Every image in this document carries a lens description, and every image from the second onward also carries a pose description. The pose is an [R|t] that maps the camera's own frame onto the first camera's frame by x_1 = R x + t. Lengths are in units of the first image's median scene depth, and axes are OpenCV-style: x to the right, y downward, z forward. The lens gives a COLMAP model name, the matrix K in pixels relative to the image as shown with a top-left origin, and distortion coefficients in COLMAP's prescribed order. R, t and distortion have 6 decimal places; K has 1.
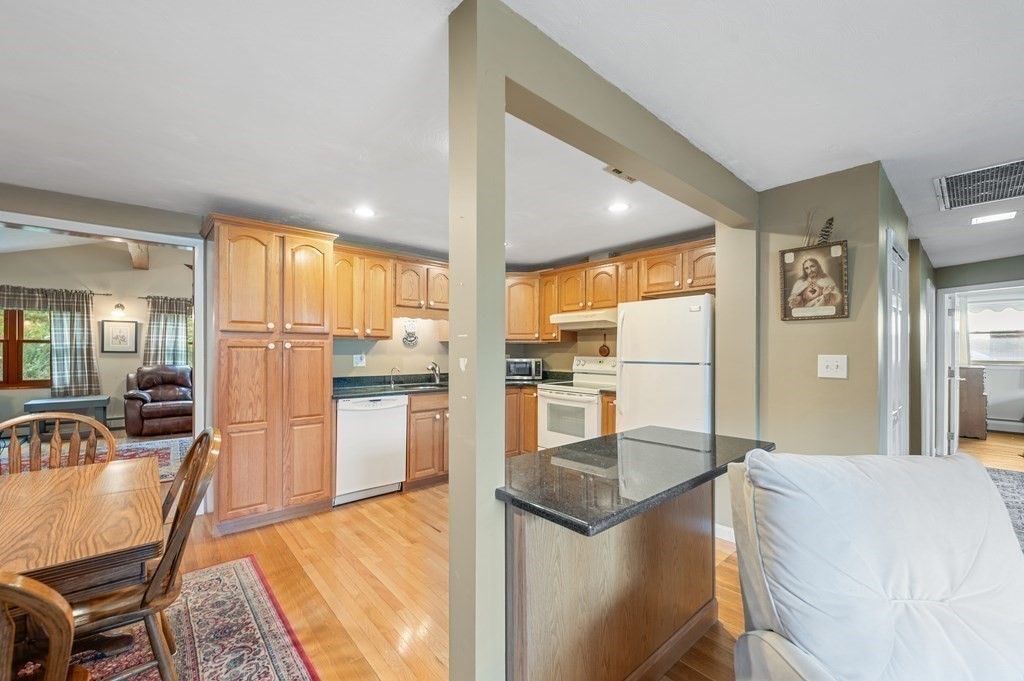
lens RADIAL K [[410.0, 0, 516.6], [0, 410.0, 350.4], [0, 0, 1]] dist [0.000287, 0.000055]
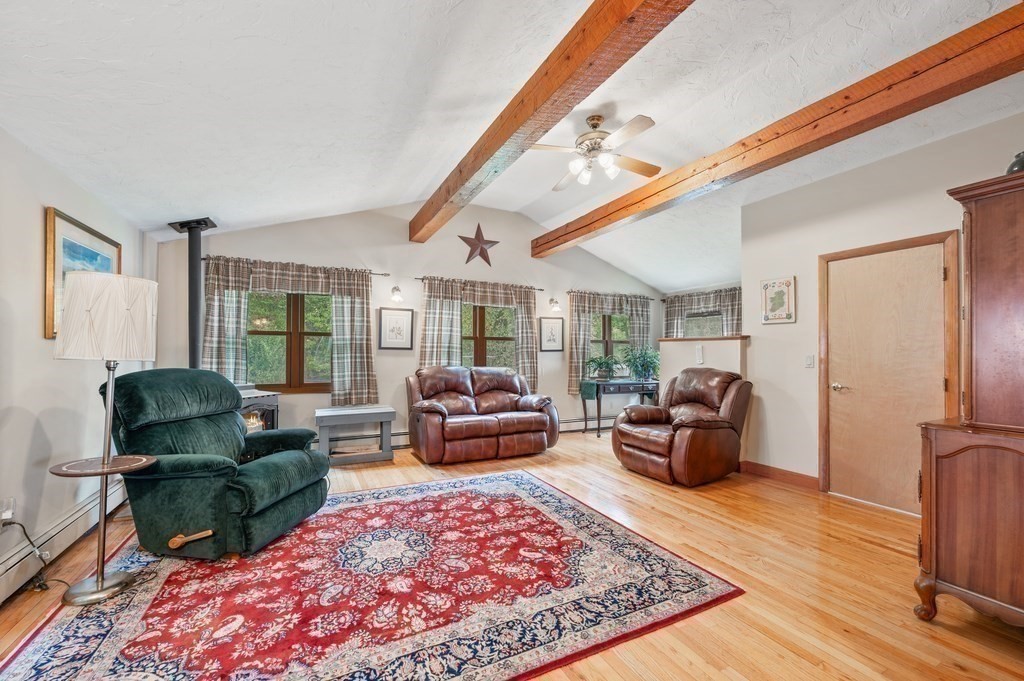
lens RADIAL K [[410.0, 0, 508.7], [0, 410.0, 347.8], [0, 0, 1]] dist [0.000287, 0.000055]
pose [[0.967687, -0.002486, -0.252141, -0.980923], [-0.001823, 0.999856, -0.016854, 0.026535], [0.252147, 0.016769, 0.967544, 0.528526]]
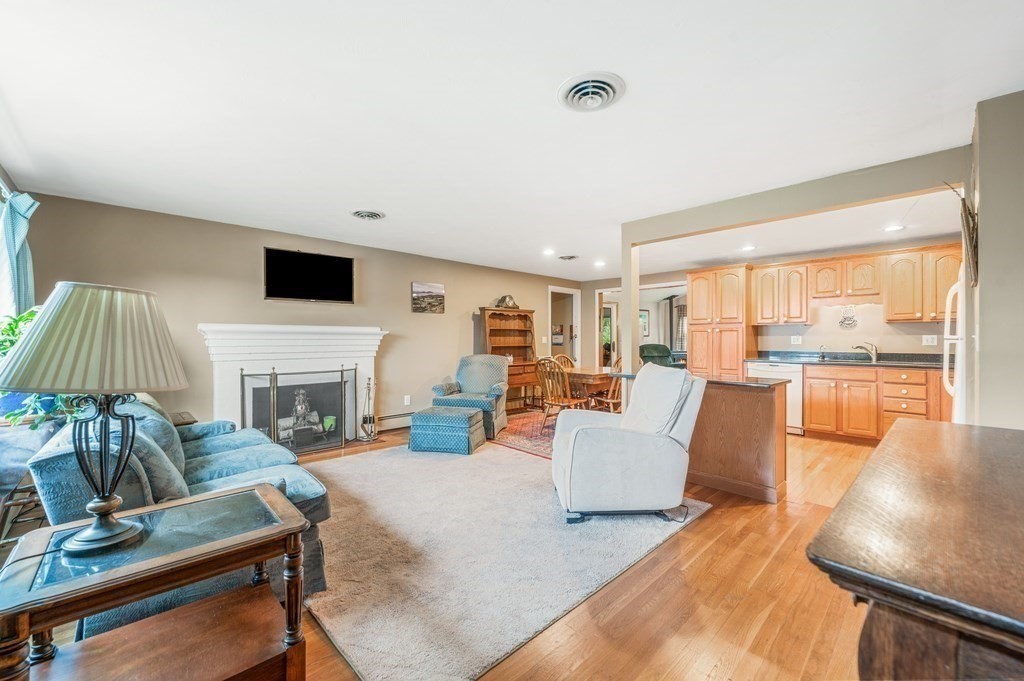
lens RADIAL K [[410.0, 0, 510.4], [0, 410.0, 344.6], [0, 0, 1]] dist [0.000287, 0.000055]
pose [[0.040645, 0.009494, -0.999129, 1.060855], [0.000389, 0.999955, 0.009518, 0.029798], [0.999174, -0.000776, 0.040639, -0.019855]]
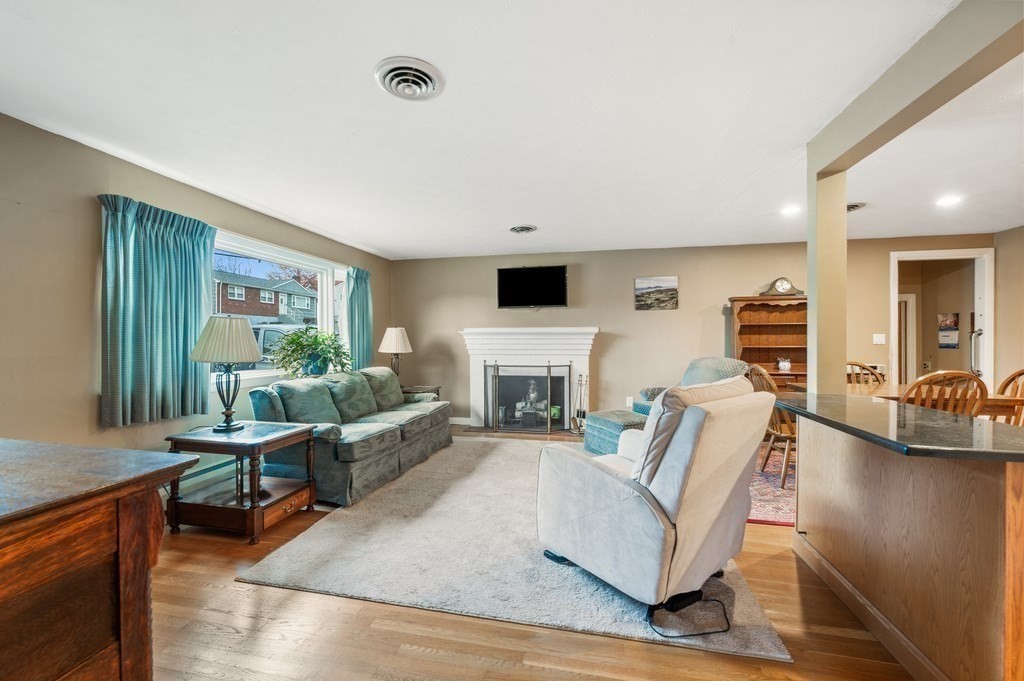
lens RADIAL K [[410.0, 0, 509.6], [0, 410.0, 338.7], [0, 0, 1]] dist [0.000287, 0.000055]
pose [[-0.804674, -0.001947, -0.593714, 0.750806], [-0.000119, 0.999995, -0.003118, 0.029388], [0.593717, -0.002438, -0.804670, 0.574606]]
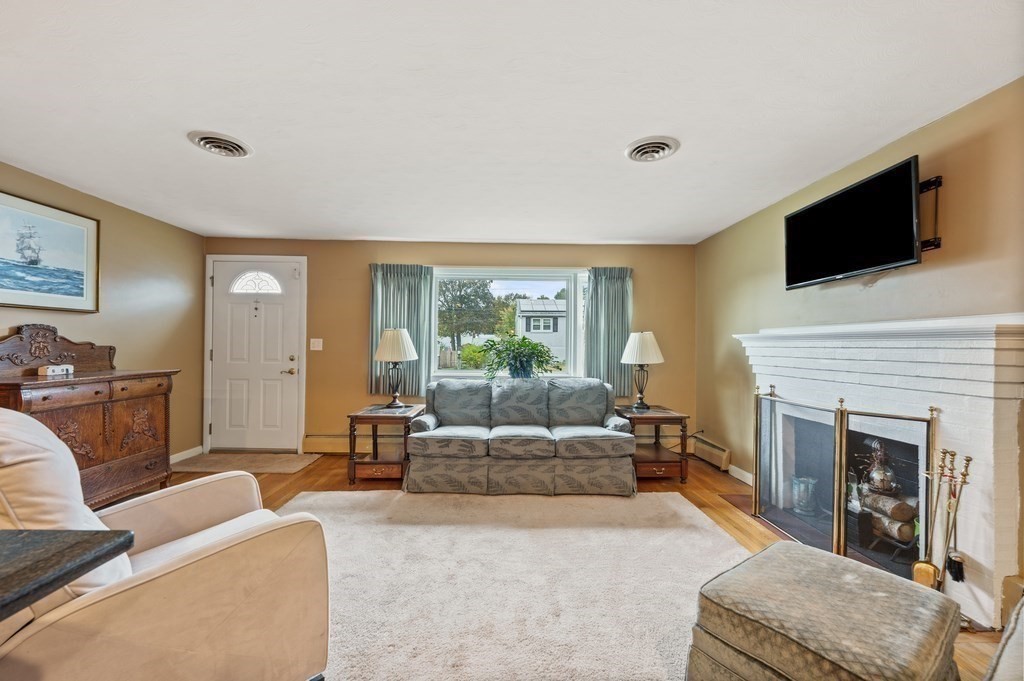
lens RADIAL K [[410.0, 0, 508.0], [0, 410.0, 341.7], [0, 0, 1]] dist [0.000287, 0.000055]
pose [[-0.764959, -0.002662, 0.644074, -0.203727], [-0.009489, 0.999930, -0.007137, 0.026161], [-0.644009, -0.011571, -0.764930, 0.302153]]
